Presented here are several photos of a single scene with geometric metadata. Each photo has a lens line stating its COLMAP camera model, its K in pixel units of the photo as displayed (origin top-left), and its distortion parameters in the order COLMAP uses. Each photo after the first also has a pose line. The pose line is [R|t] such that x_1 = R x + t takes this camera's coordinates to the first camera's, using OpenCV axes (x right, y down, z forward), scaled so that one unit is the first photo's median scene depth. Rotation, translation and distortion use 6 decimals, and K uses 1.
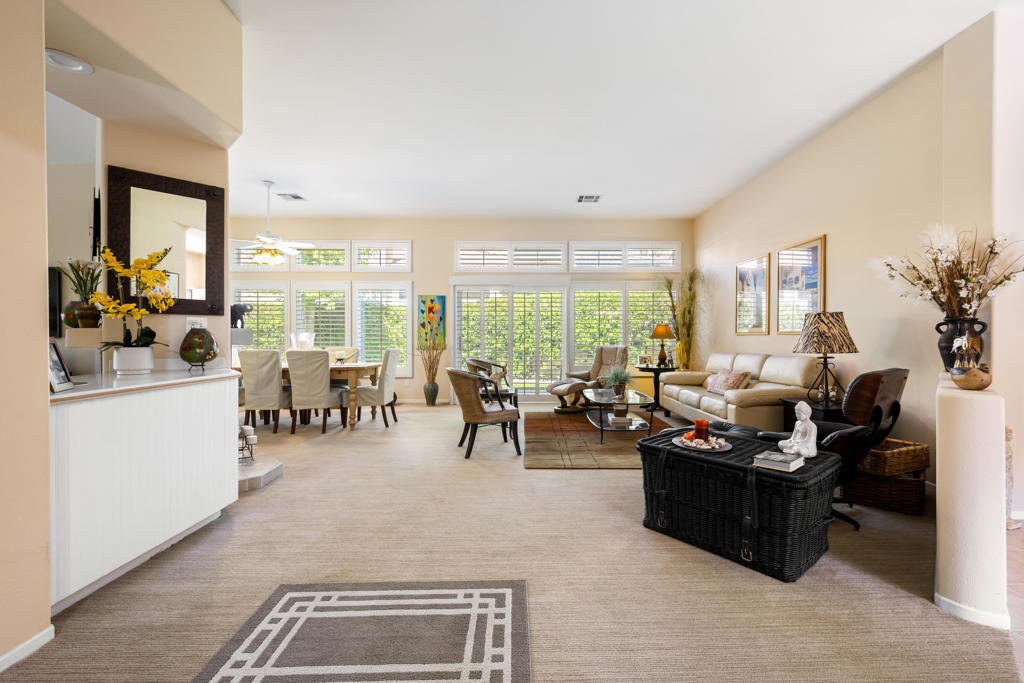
lens RADIAL K [[442.6, 0, 532.5], [0, 442.6, 335.3], [0, 0, 1]] dist [0.000278, 0.000752]
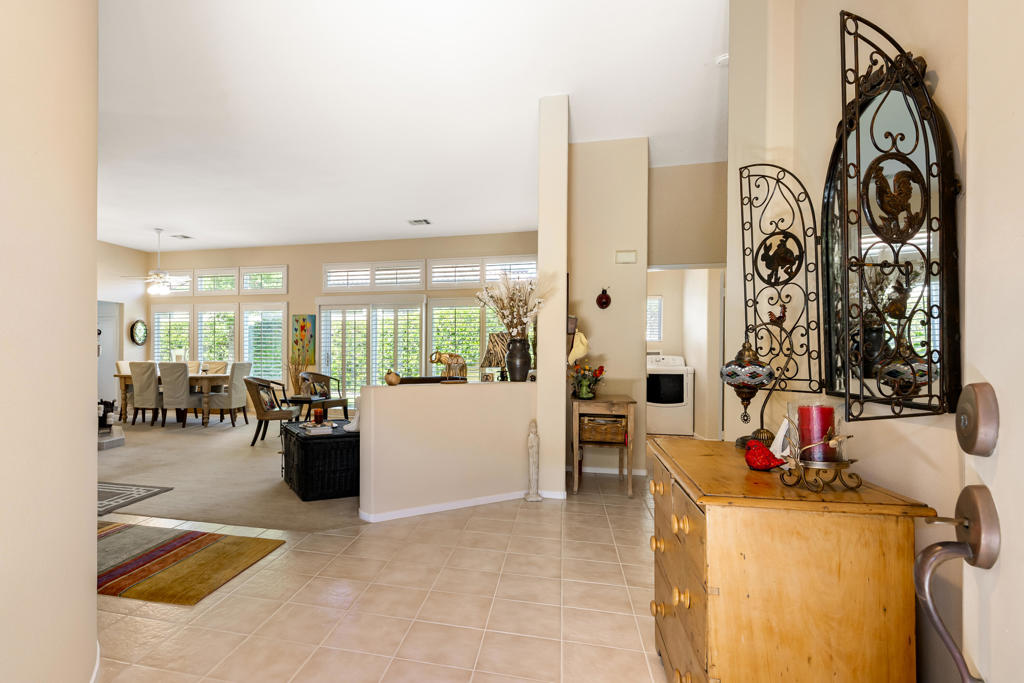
lens RADIAL K [[567.0, 0, 416.7], [0, 567.0, 350.3], [0, 0, 1]] dist [-0.013790, 0.000021]
pose [[0.956490, 0.003310, -0.291748, 0.645038], [-0.004516, 0.999984, -0.003461, 0.000951], [0.291731, 0.004628, 0.956489, -0.362725]]
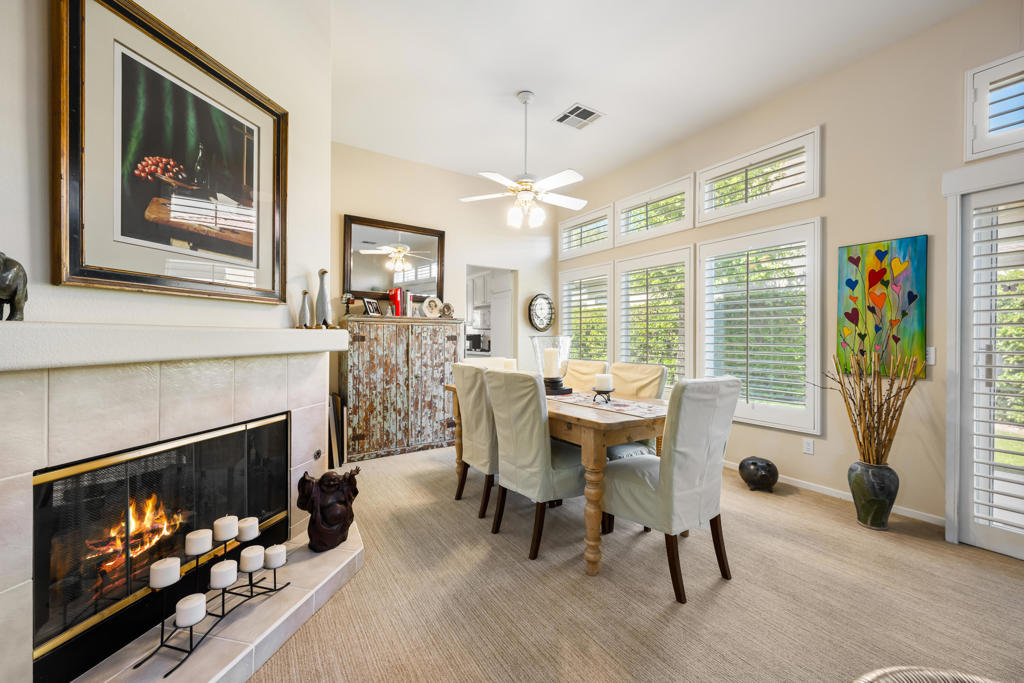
lens RADIAL K [[401.4, 0, 513.8], [0, 401.4, 338.5], [0, 0, 1]] dist [0.000871, -0.000355]
pose [[0.525245, 0.003023, -0.850945, -0.134473], [-0.002835, 0.999994, 0.001803, -0.002469], [0.850946, 0.001466, 0.525251, 0.767941]]
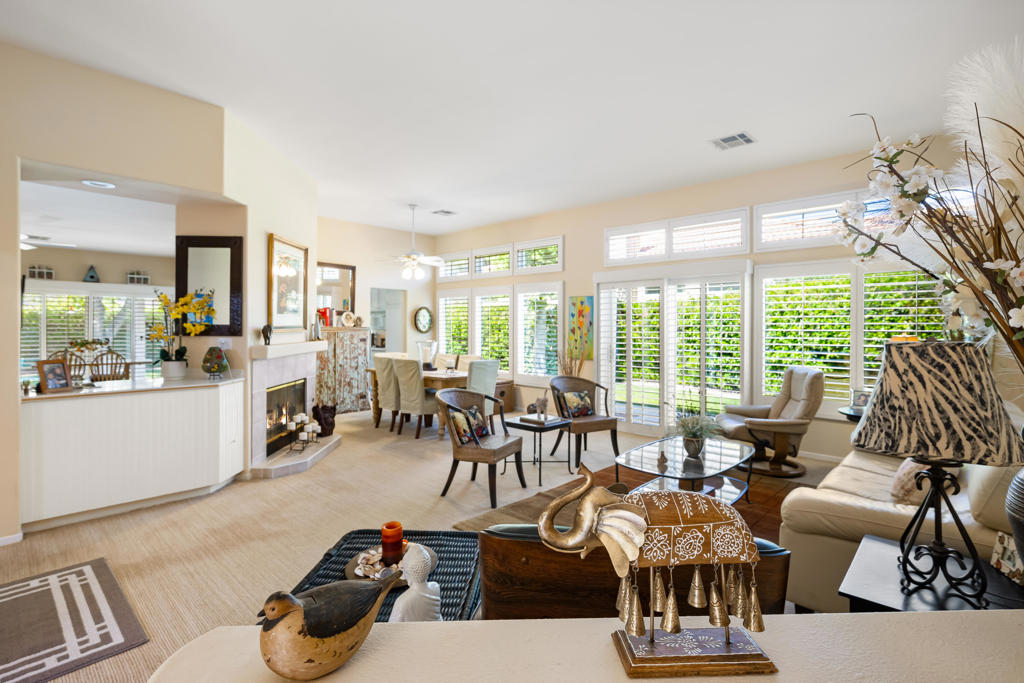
lens RADIAL K [[495.2, 0, 509.7], [0, 495.2, 323.8], [0, 0, 1]] dist [0.000972, -0.002417]
pose [[0.704570, -0.000790, -0.709634, 0.514898], [-0.003784, 0.999981, -0.004871, -0.045965], [0.709625, 0.006117, 0.704553, 0.328313]]
